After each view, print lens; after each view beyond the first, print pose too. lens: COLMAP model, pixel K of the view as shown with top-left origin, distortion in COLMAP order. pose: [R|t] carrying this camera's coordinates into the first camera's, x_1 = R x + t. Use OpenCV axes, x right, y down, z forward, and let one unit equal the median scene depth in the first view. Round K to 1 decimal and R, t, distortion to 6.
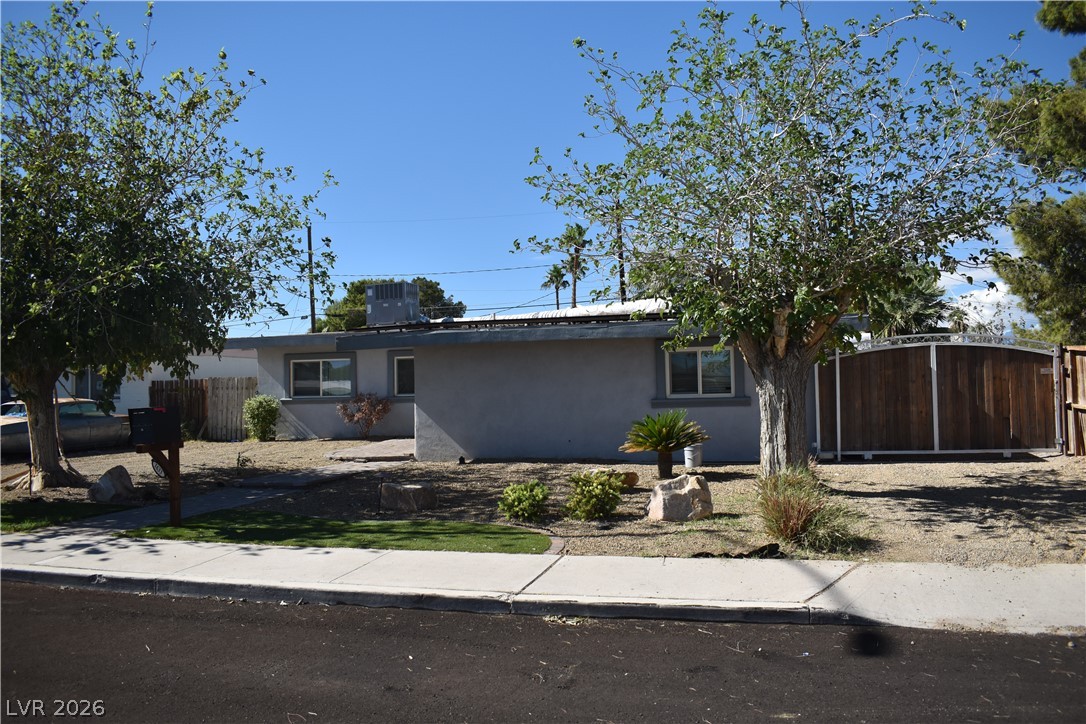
lens RADIAL K [[847.9, 0, 543.5], [0, 847.9, 362.5], [0, 0, 1]] dist [-0.085398, 0.006939]
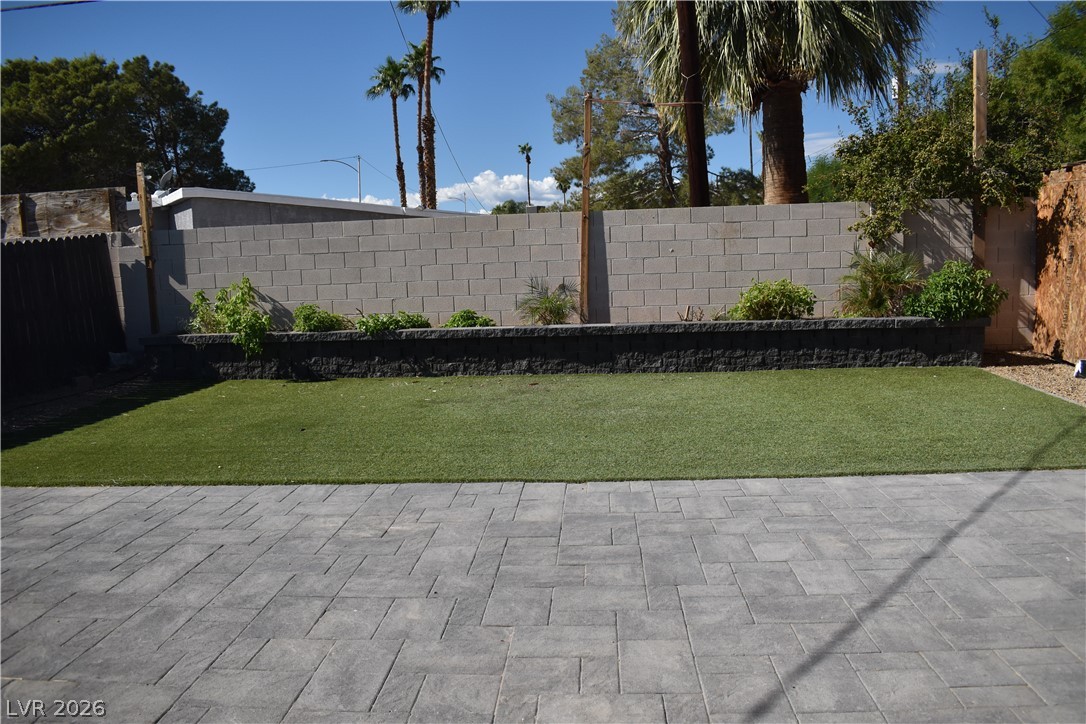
lens RADIAL K [[847.9, 0, 543.6], [0, 847.9, 361.8], [0, 0, 1]] dist [-0.085398, 0.006939]
pose [[0.974876, -0.035108, 0.219966, -0.017484], [0.001248, 0.988347, 0.152212, 0.007099], [-0.222747, -0.148113, 0.963559, 0.376901]]
